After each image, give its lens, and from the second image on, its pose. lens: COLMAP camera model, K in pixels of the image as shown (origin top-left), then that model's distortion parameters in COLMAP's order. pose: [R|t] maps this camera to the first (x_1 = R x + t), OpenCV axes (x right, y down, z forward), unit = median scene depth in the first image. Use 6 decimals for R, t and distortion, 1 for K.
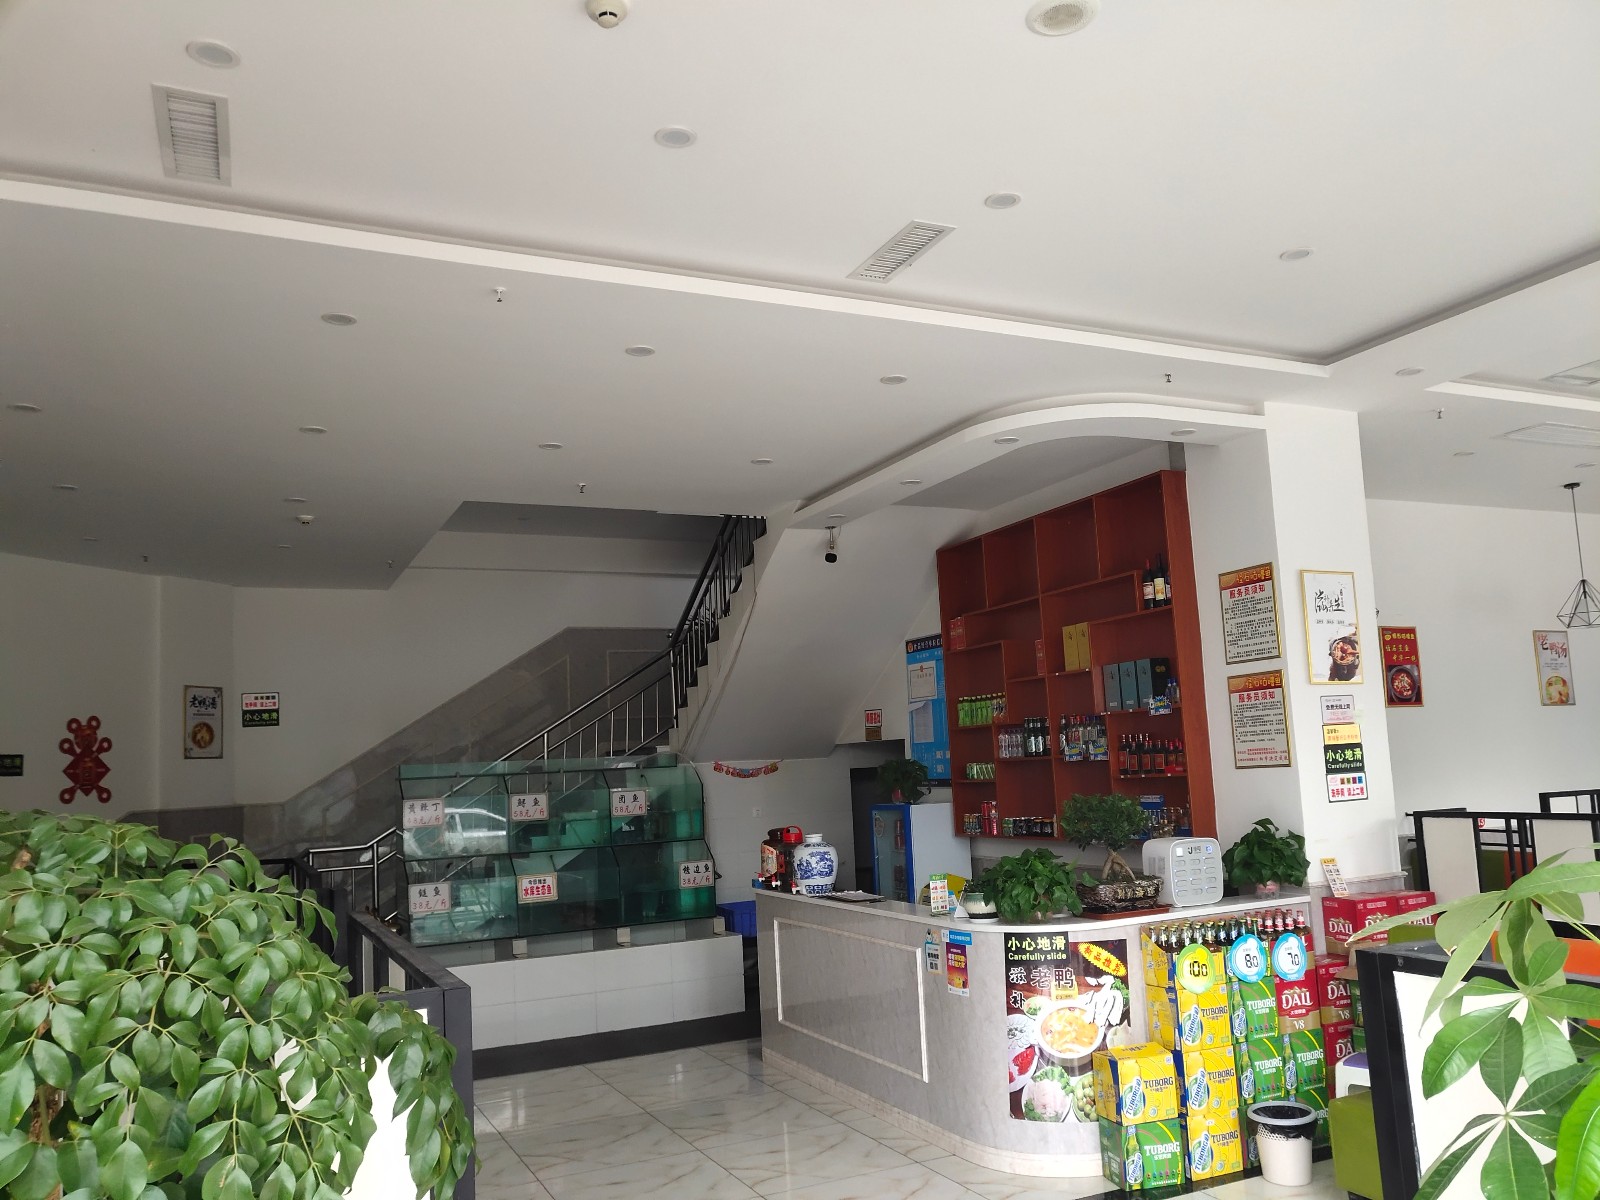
lens RADIAL K [[1218.4, 0, 822.9], [0, 1218.4, 634.3], [0, 0, 1]] dist [-0.048123, 0.125758]
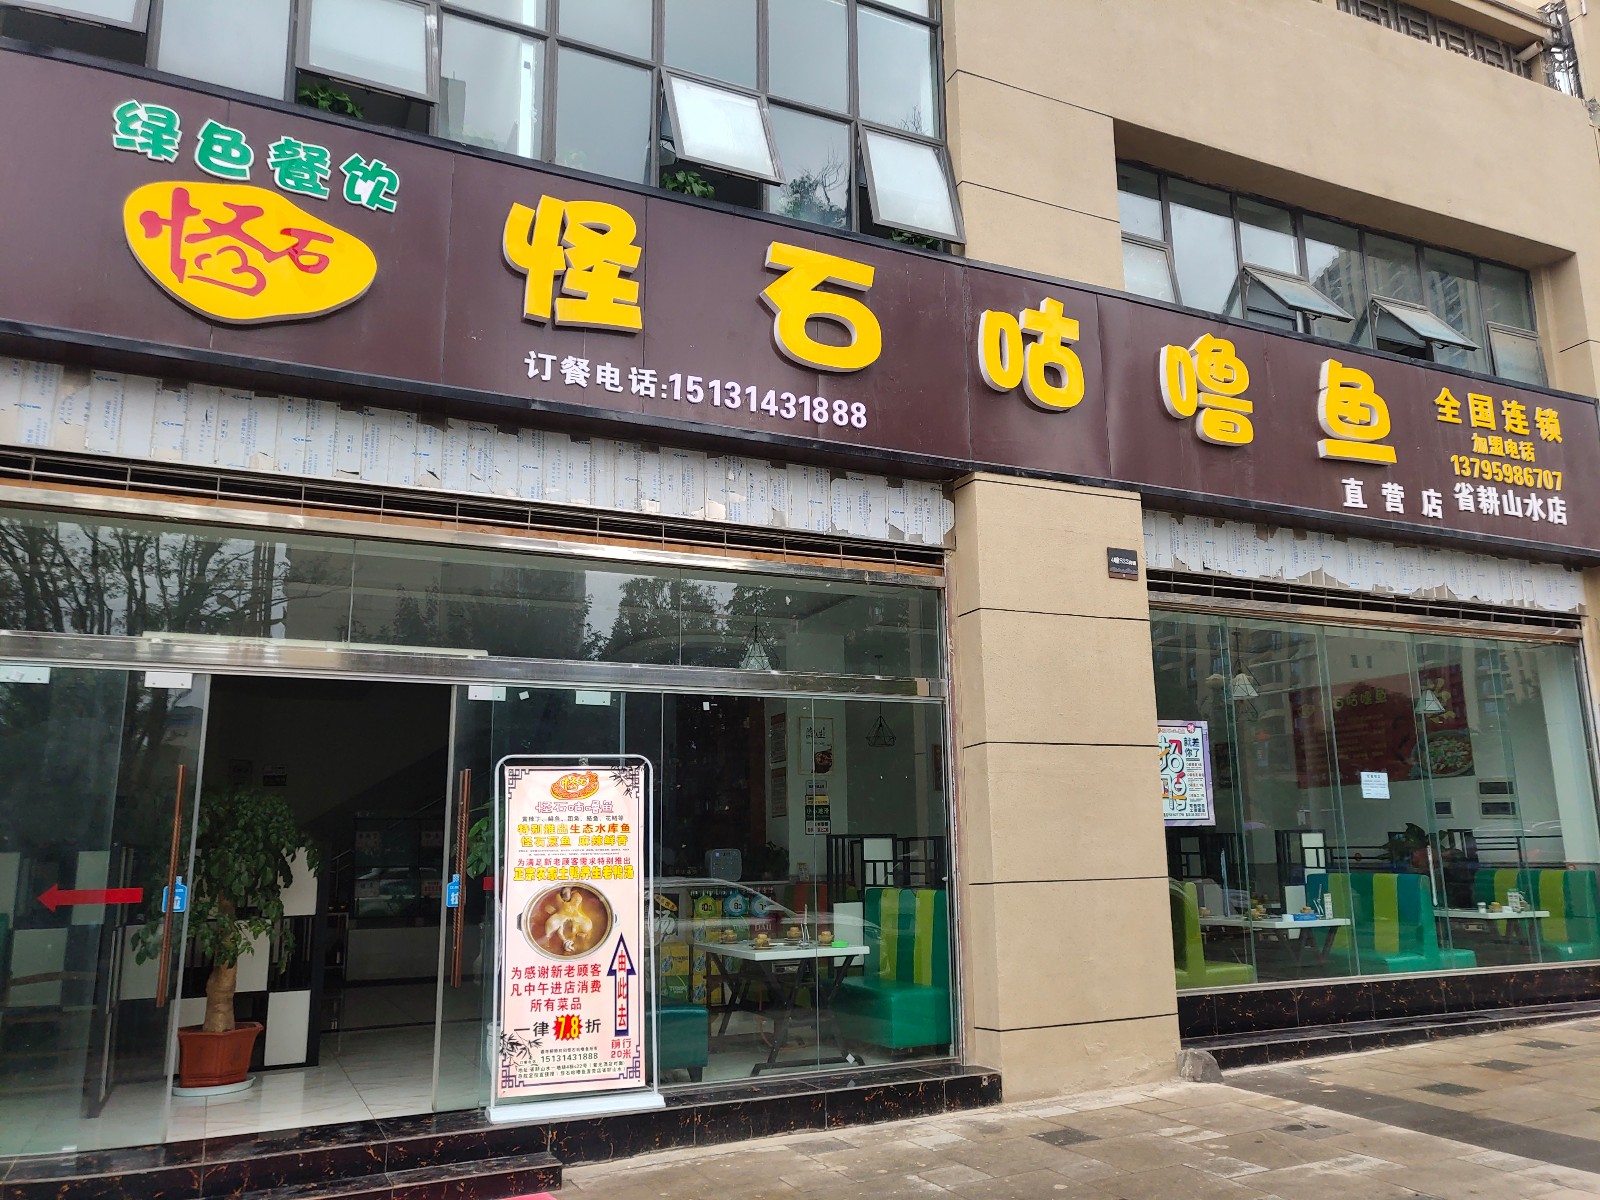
lens RADIAL K [[1237.6, 0, 814.9], [0, 1237.6, 628.6], [0, 0, 1]] dist [0.005456, 0.009843]
pose [[0.999394, 0.024590, -0.024632, 0.466974], [-0.026329, 0.996987, -0.072962, -0.049296], [0.022763, 0.073567, 0.997030, -1.029979]]
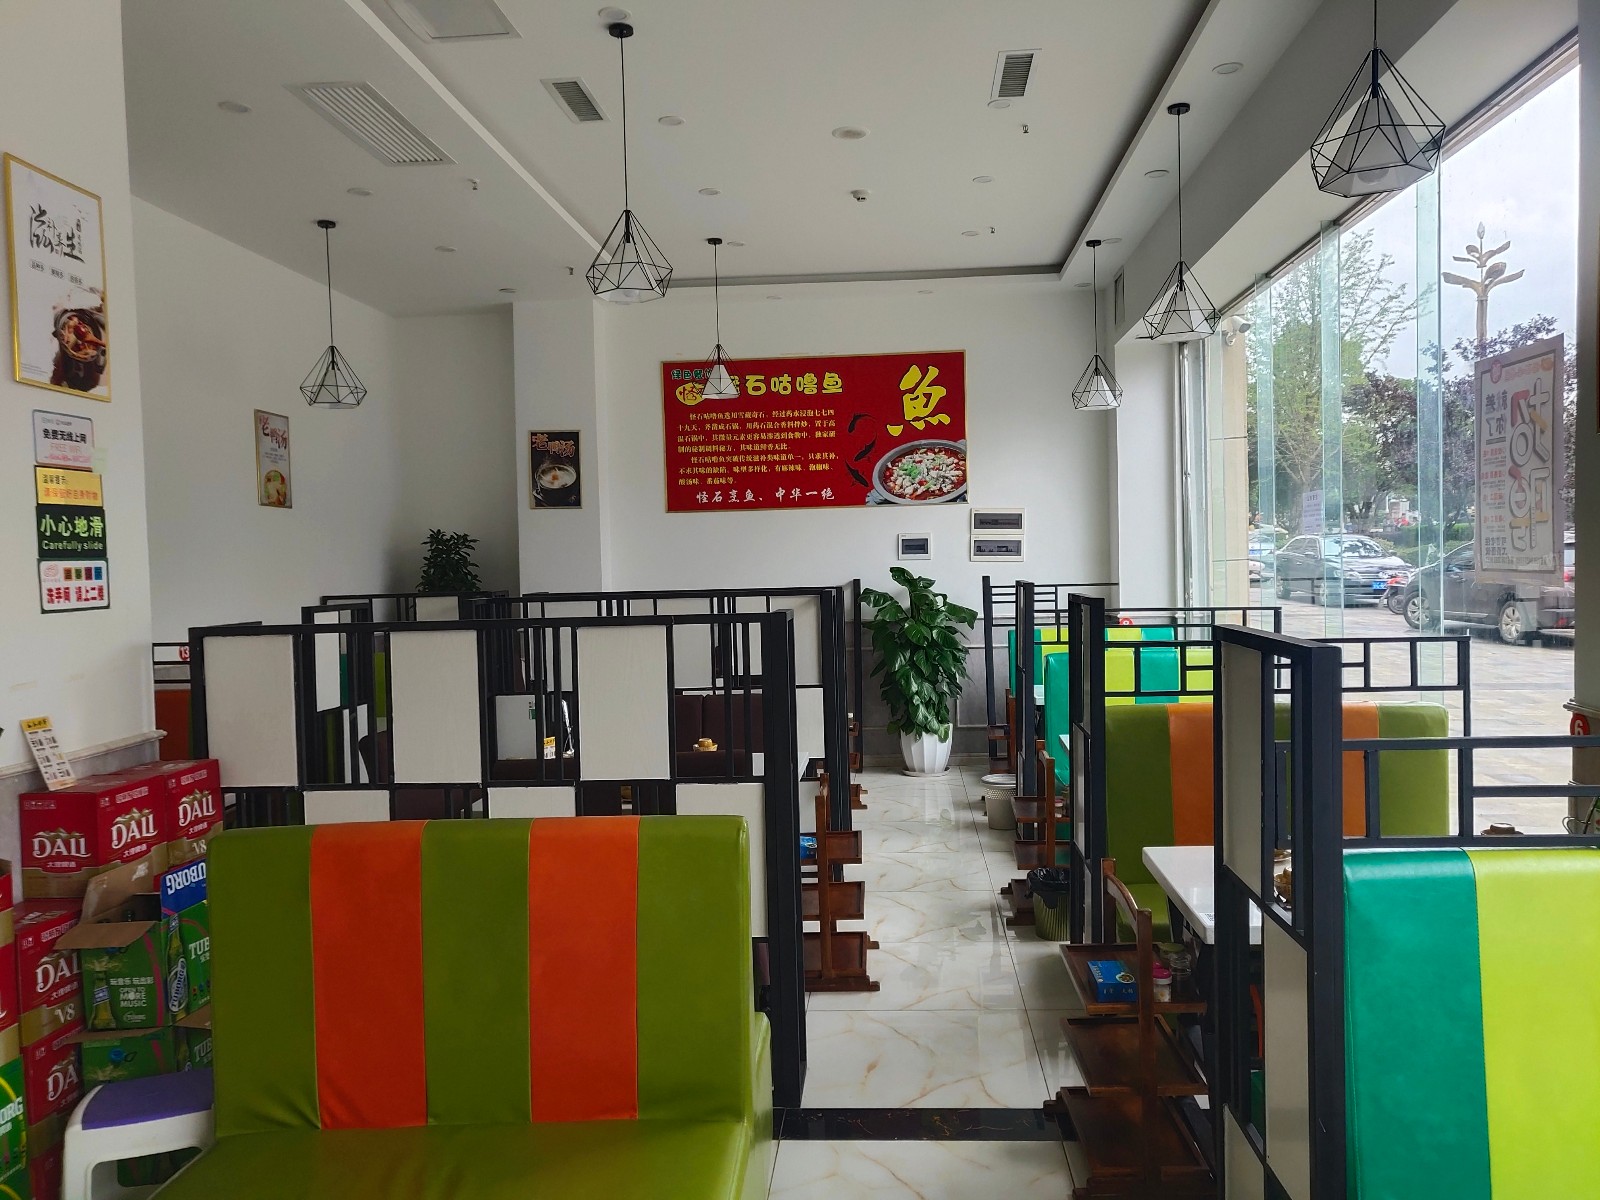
lens RADIAL K [[1230.0, 0, 800.0], [0, 1230.0, 600.0], [0, 0, 1]] dist [0.003153, 0.038310]
pose [[0.503667, 0.004906, 0.863884, 0.117786], [-0.089311, 0.994921, 0.046420, 0.077596], [-0.859269, -0.100535, 0.501547, 0.442673]]
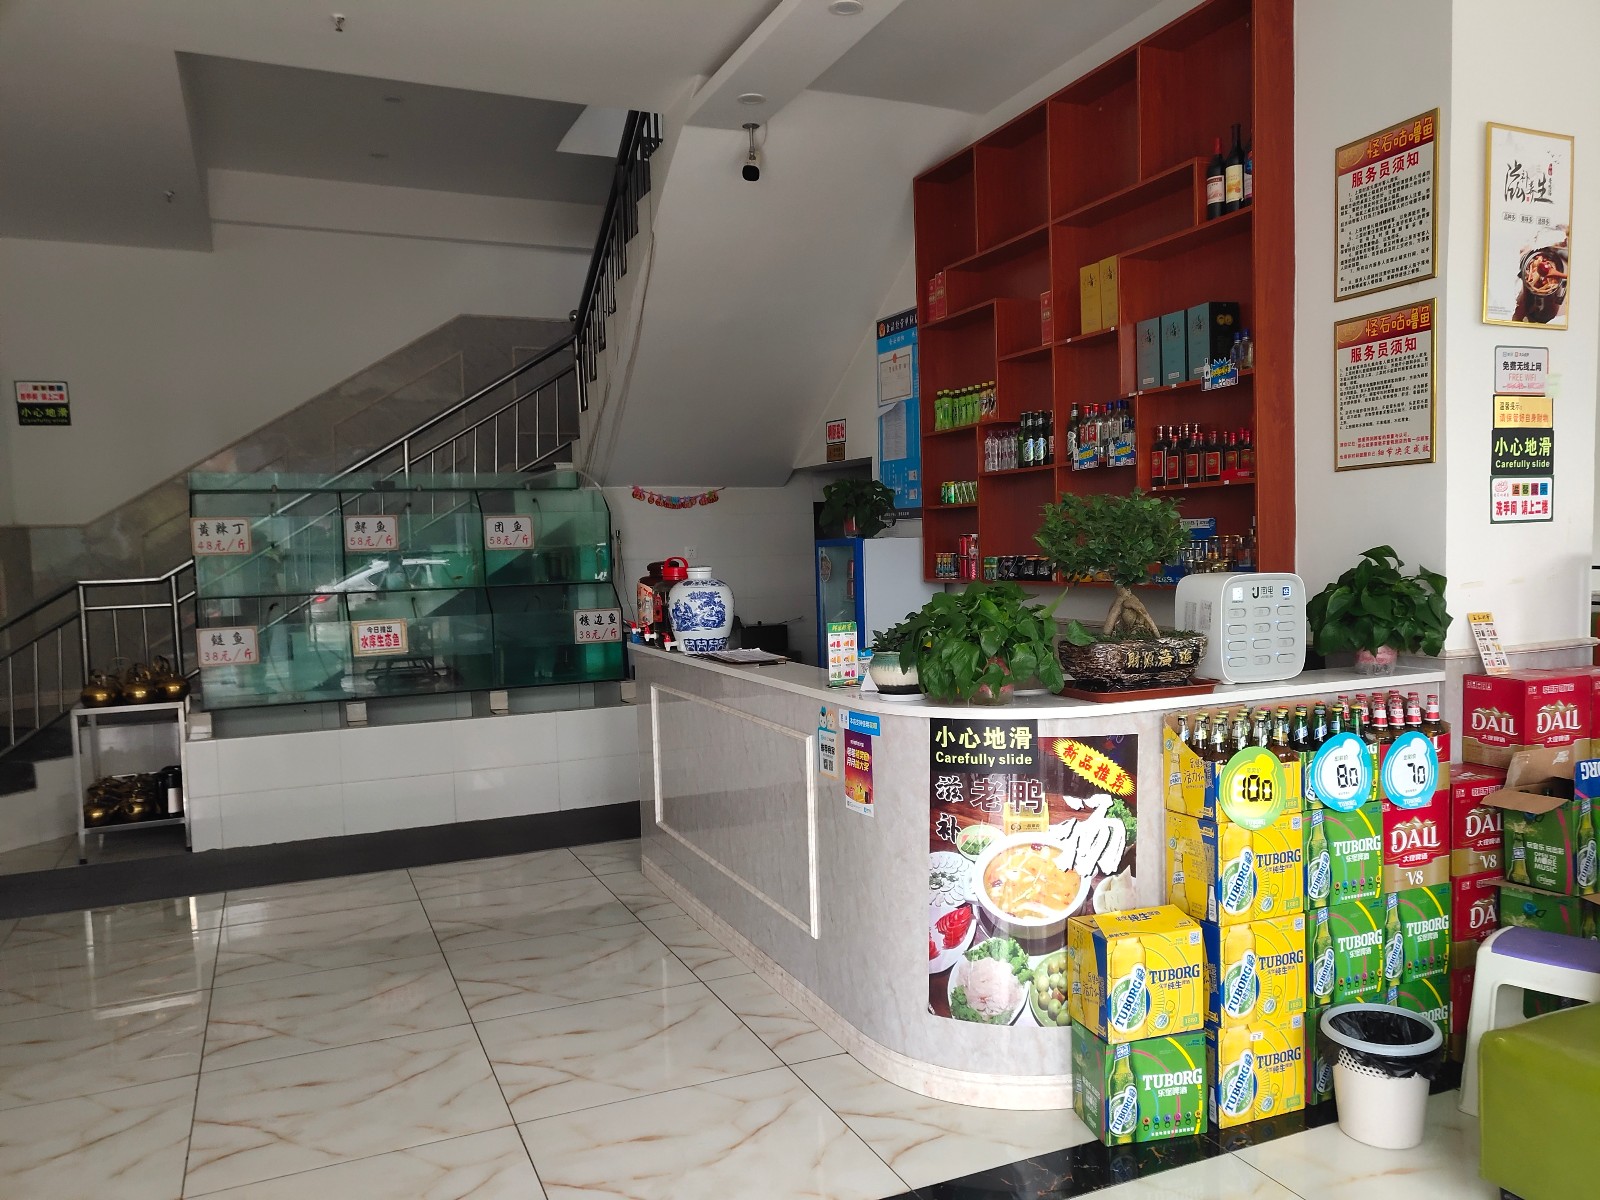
lens RADIAL K [[1220.3, 0, 838.8], [0, 1220.3, 623.3], [0, 0, 1]] dist [-0.019742, 0.068961]
pose [[0.999464, 0.024302, -0.021935, 0.103120], [-0.019995, 0.983689, 0.178762, 0.083801], [0.025921, -0.178228, 0.983648, 0.373690]]
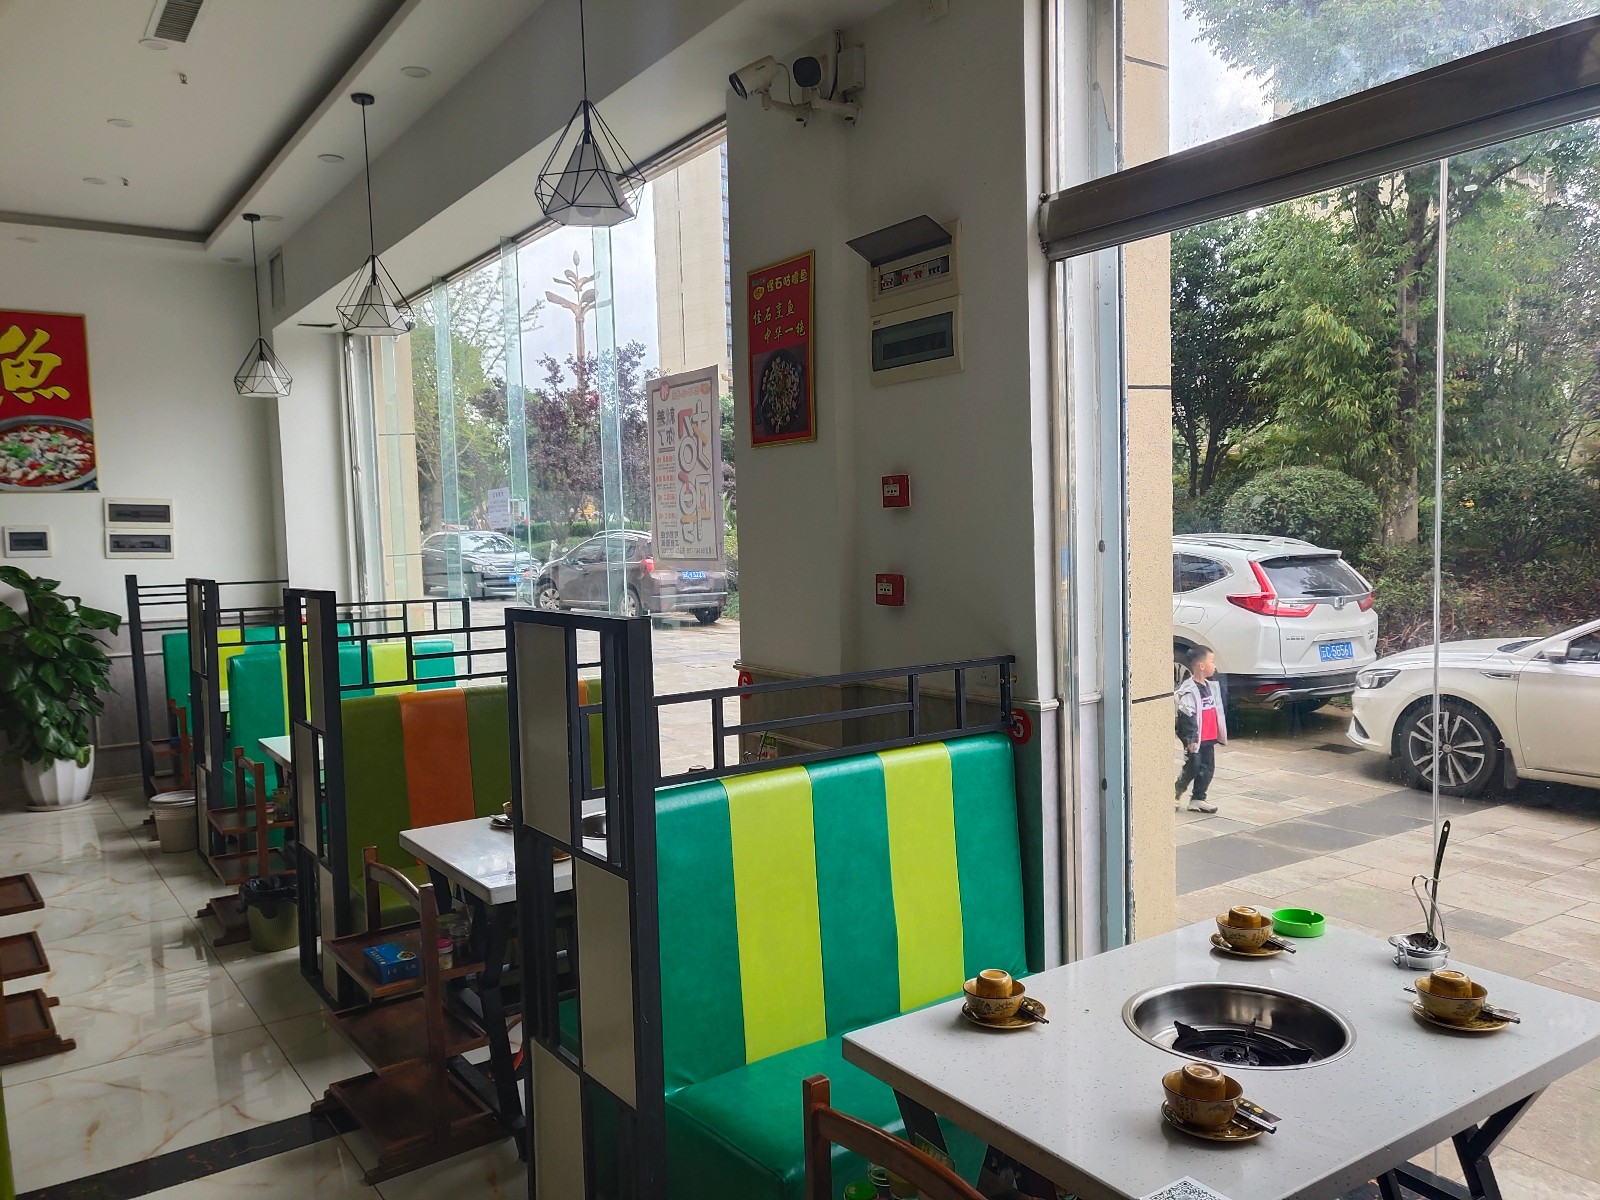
lens RADIAL K [[1237.6, 0, 814.9], [0, 1237.6, 628.6], [0, 0, 1]] dist [0.005456, 0.009843]
pose [[-0.153647, -0.026287, 0.987776, 0.091306], [-0.069259, 0.997474, 0.015772, 0.082865], [-0.985696, -0.065989, -0.155080, 0.474052]]
